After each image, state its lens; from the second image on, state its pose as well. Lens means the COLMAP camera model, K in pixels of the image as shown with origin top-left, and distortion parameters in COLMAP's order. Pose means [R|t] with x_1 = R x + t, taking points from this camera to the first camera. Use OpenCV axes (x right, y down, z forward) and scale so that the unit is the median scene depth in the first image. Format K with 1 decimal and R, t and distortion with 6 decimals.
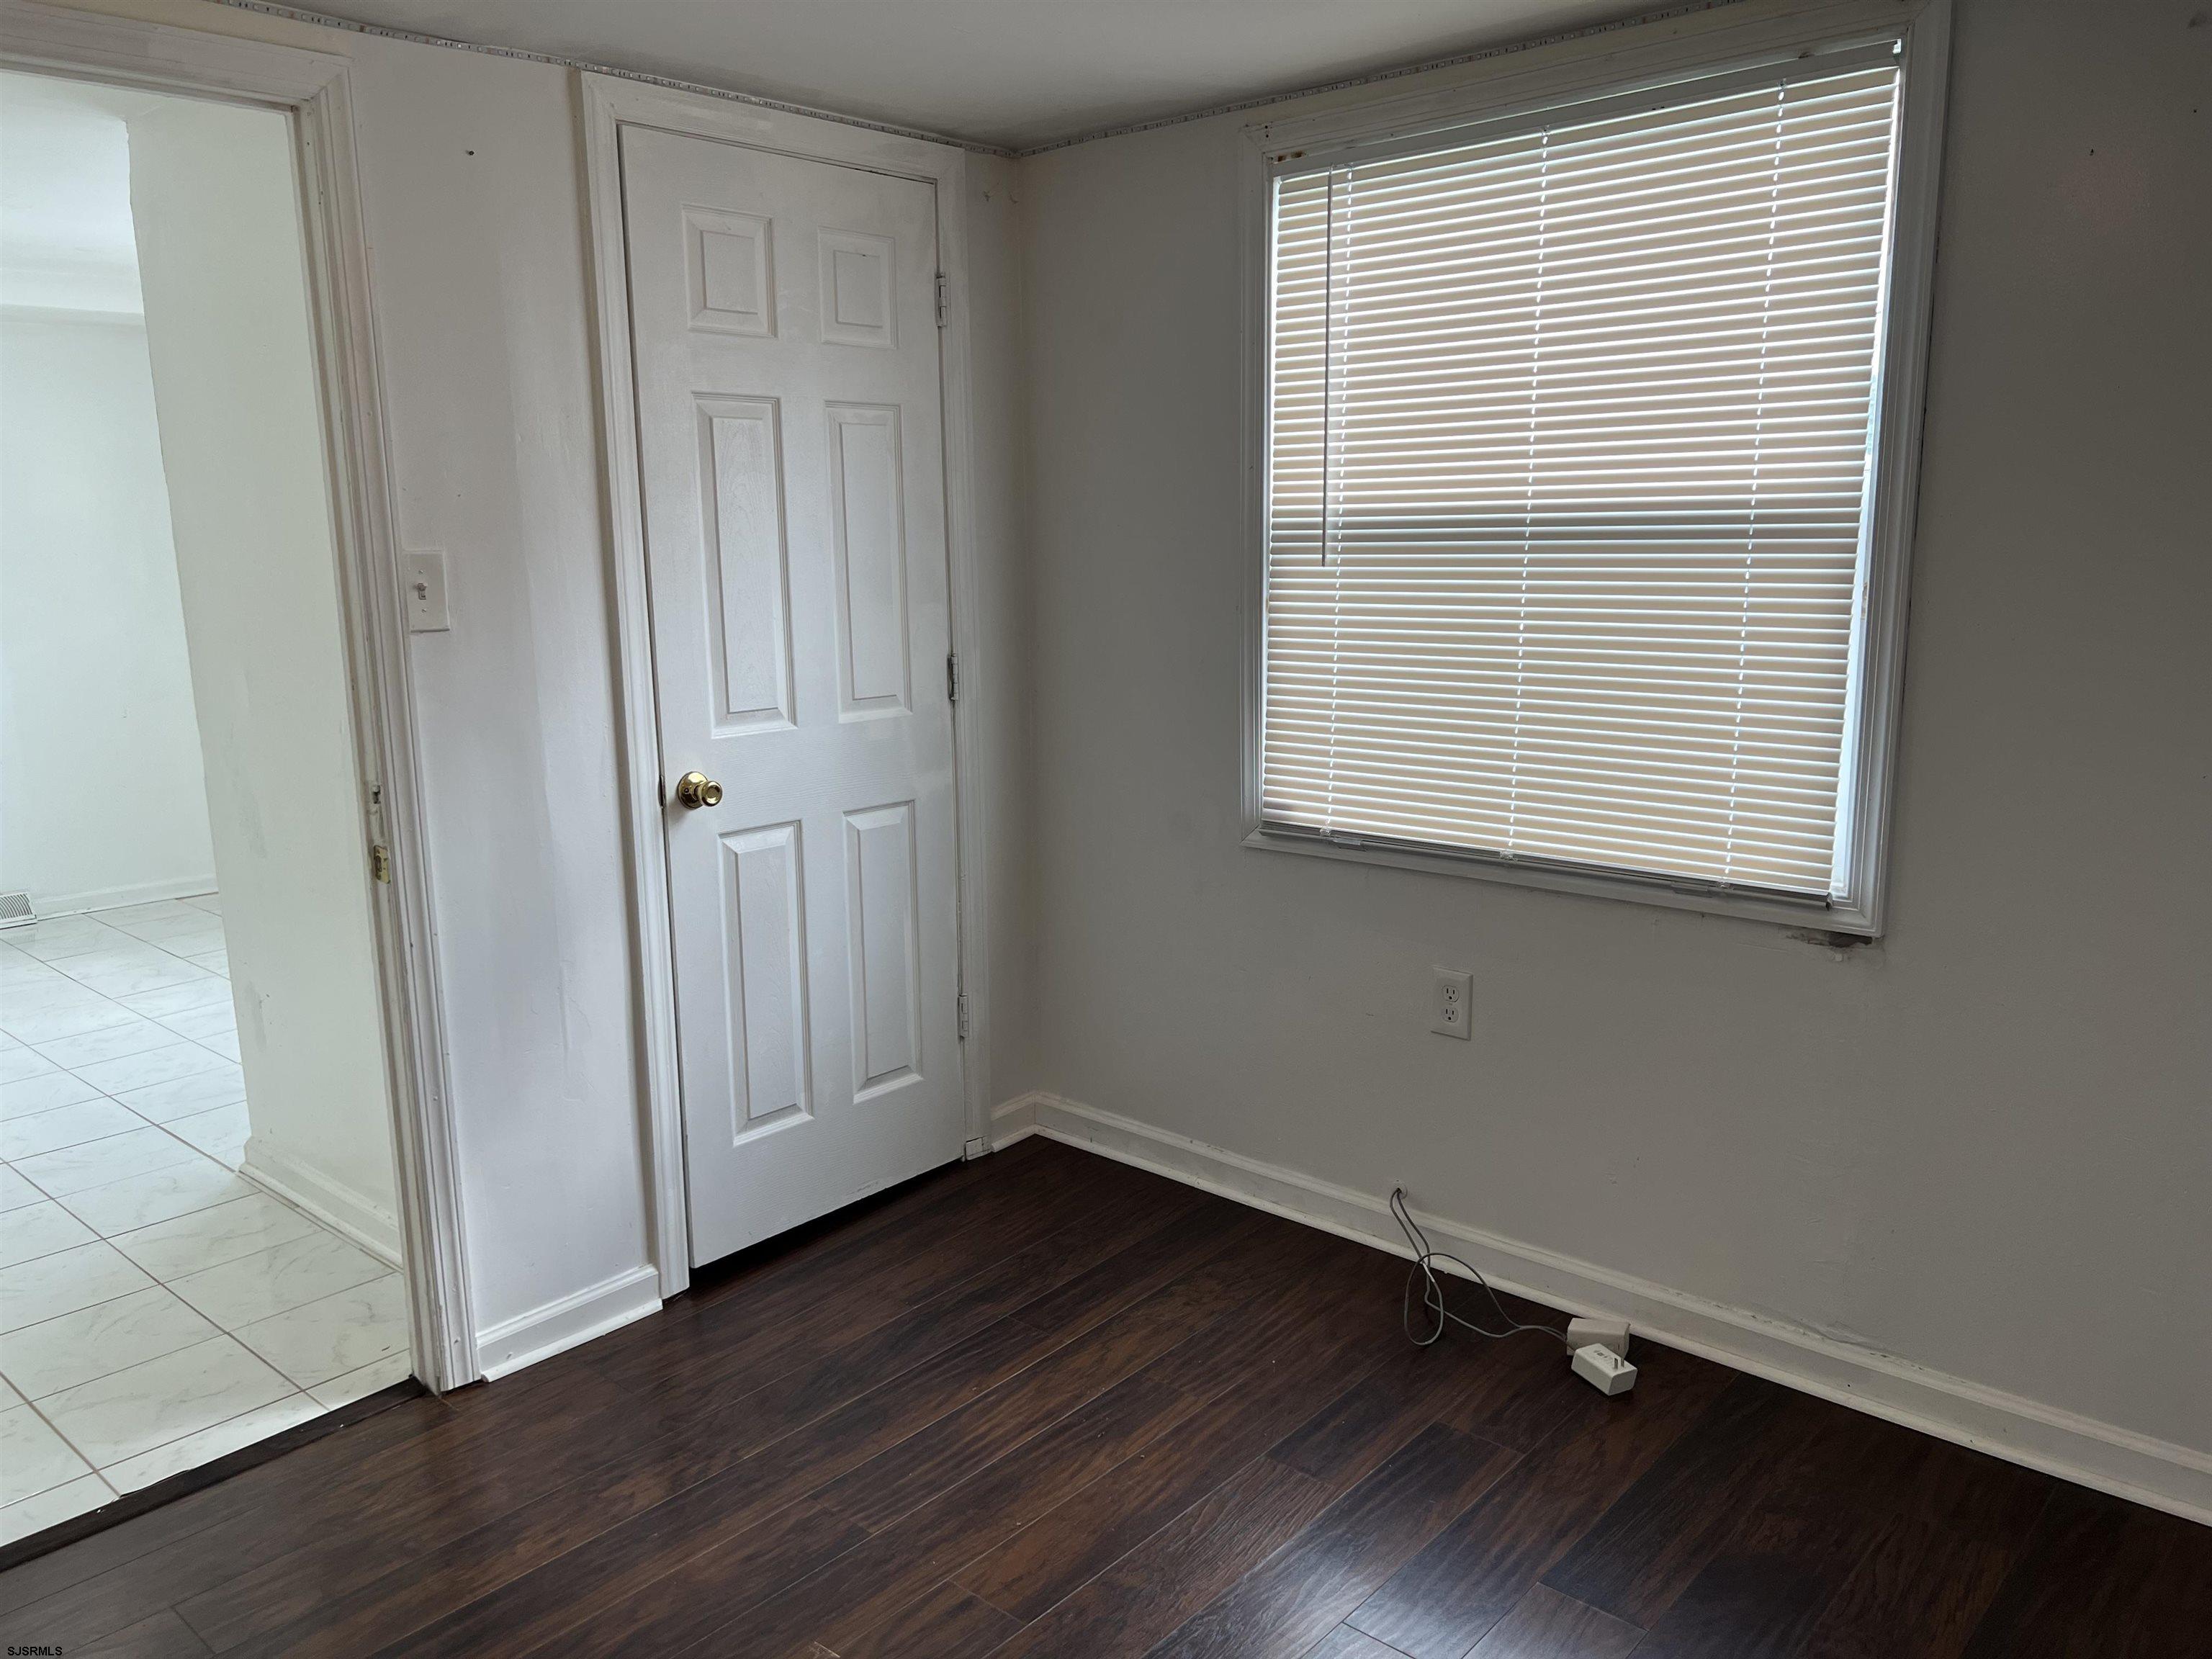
lens RADIAL K [[1690.1, 0, 1120.1], [0, 1690.1, 838.4], [0, 0, 1]] dist [0.082260, -0.066139]
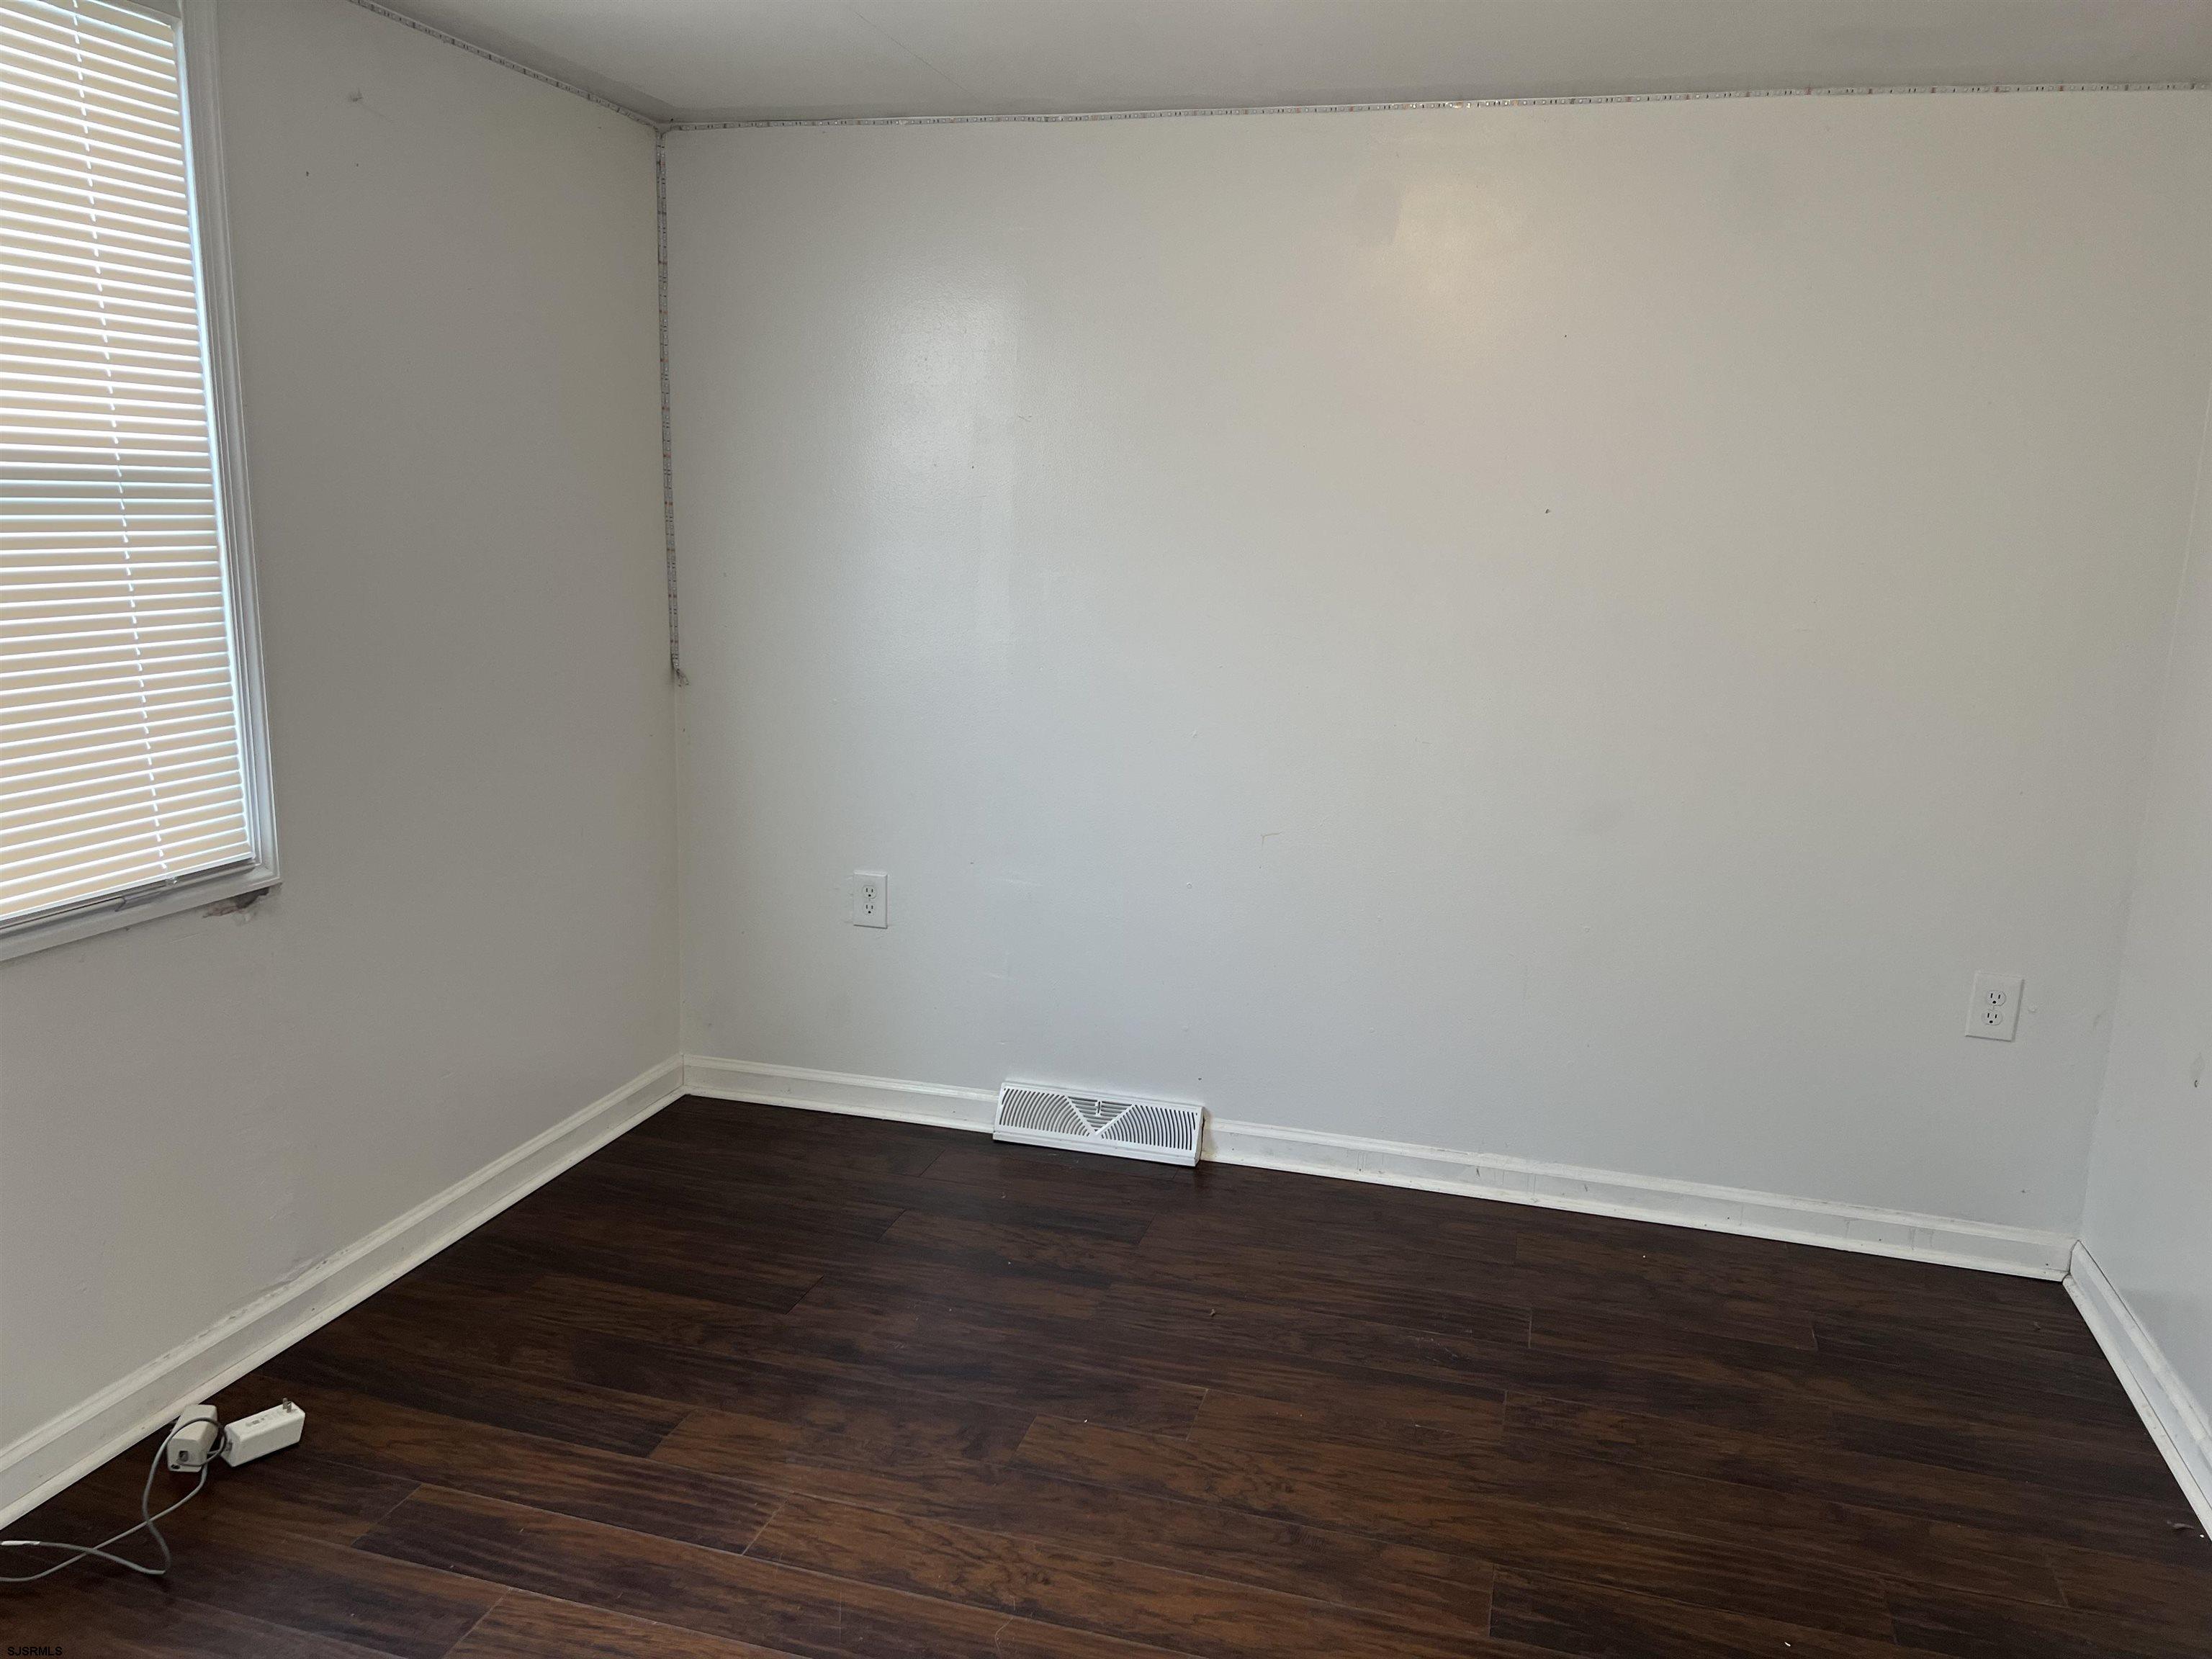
lens RADIAL K [[1690.1, 0, 1120.1], [0, 1690.1, 838.4], [0, 0, 1]] dist [0.082260, -0.066139]
pose [[-0.439605, -0.176727, 0.880633, -0.681566], [0.149190, 0.952465, 0.265616, -0.165000], [-0.885714, 0.248148, -0.392343, 0.920408]]
